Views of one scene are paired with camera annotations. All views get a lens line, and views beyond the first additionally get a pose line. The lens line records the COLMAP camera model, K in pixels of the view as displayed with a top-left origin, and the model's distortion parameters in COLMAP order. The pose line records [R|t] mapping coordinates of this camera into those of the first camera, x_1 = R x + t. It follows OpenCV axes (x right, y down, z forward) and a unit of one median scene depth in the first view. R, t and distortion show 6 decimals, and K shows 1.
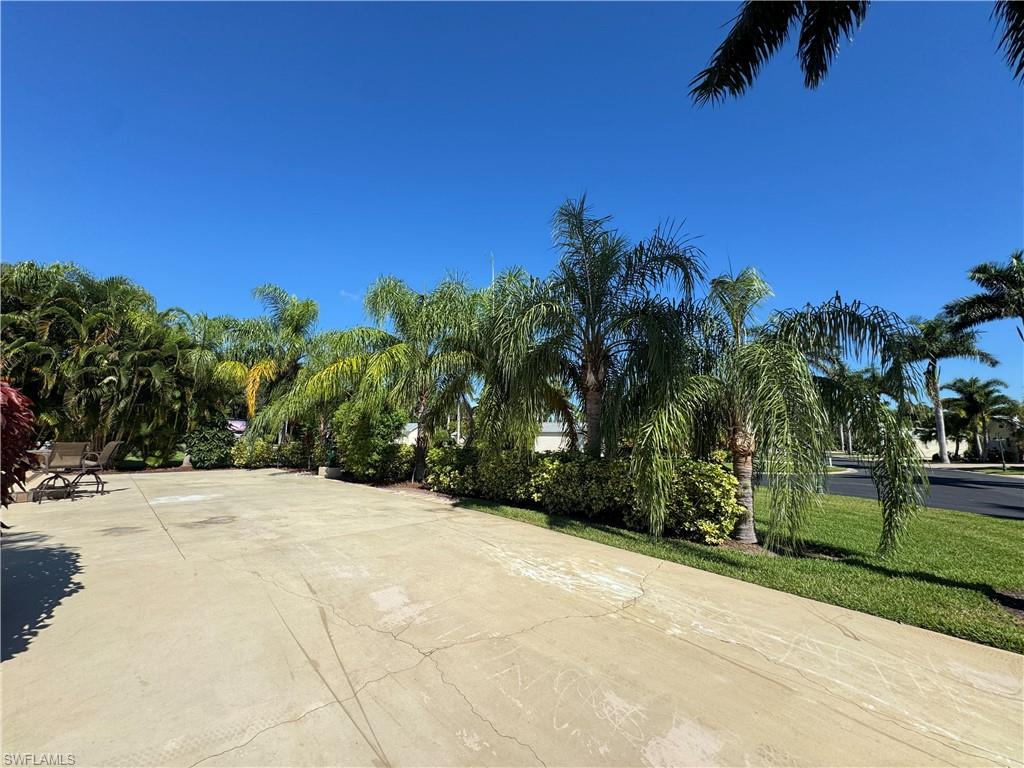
lens RADIAL K [[409.2, 0, 512.0], [0, 409.2, 384.0], [0, 0, 1]] dist [-0.000562, -0.000031]
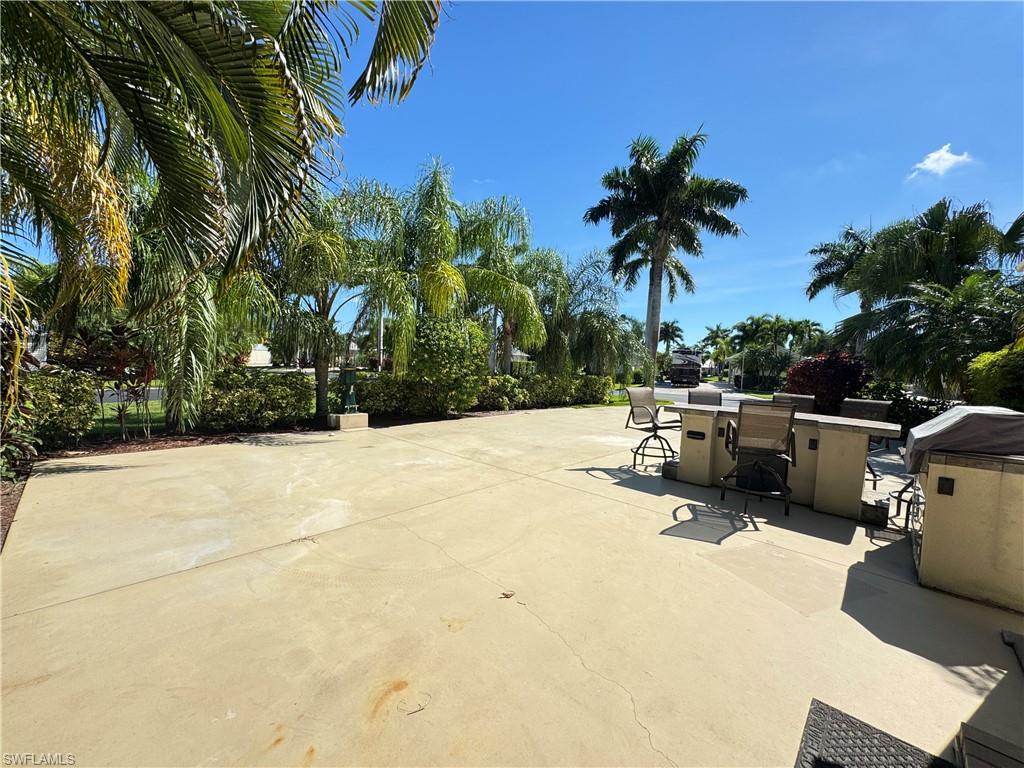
lens RADIAL K [[409.2, 0, 512.0], [0, 409.2, 384.0], [0, 0, 1]] dist [-0.000562, -0.000031]
pose [[-0.035640, -0.067838, 0.997060, -1.140223], [-0.168398, 0.983835, 0.060919, 0.088580], [-0.985075, -0.165732, -0.046488, 0.856839]]
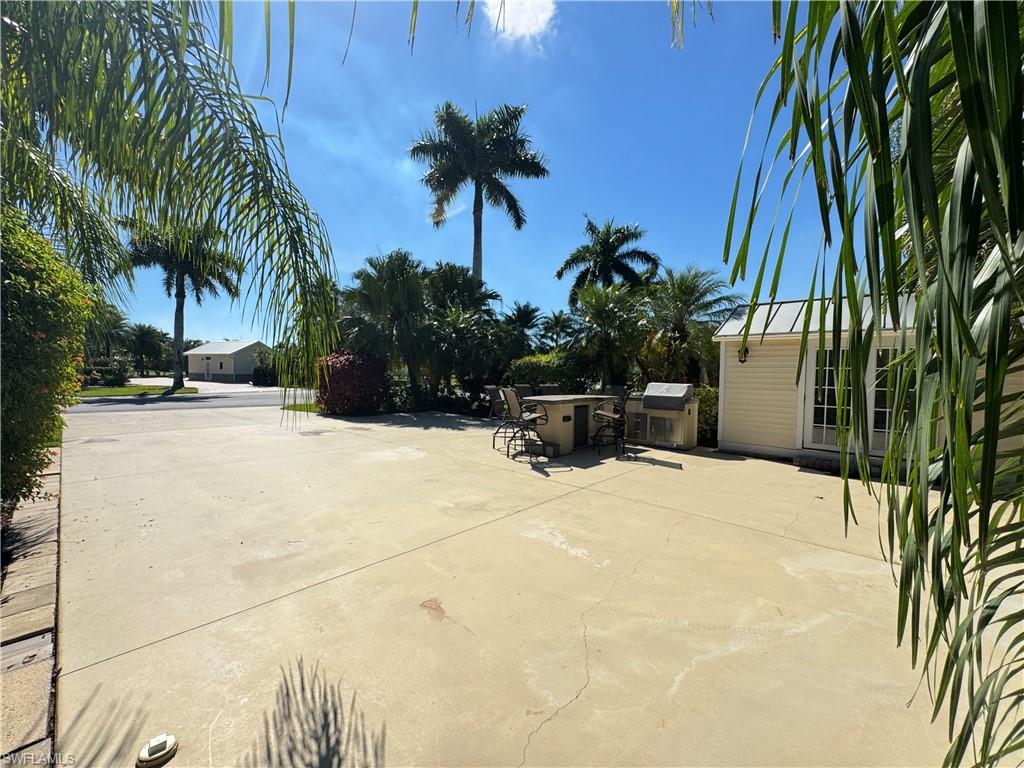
lens RADIAL K [[409.2, 0, 512.0], [0, 409.2, 384.0], [0, 0, 1]] dist [-0.000562, -0.000031]
pose [[-0.998130, -0.034439, -0.050498, -0.661165], [-0.028961, 0.994001, -0.105470, 0.144312], [0.053828, -0.103811, -0.993139, 1.187860]]
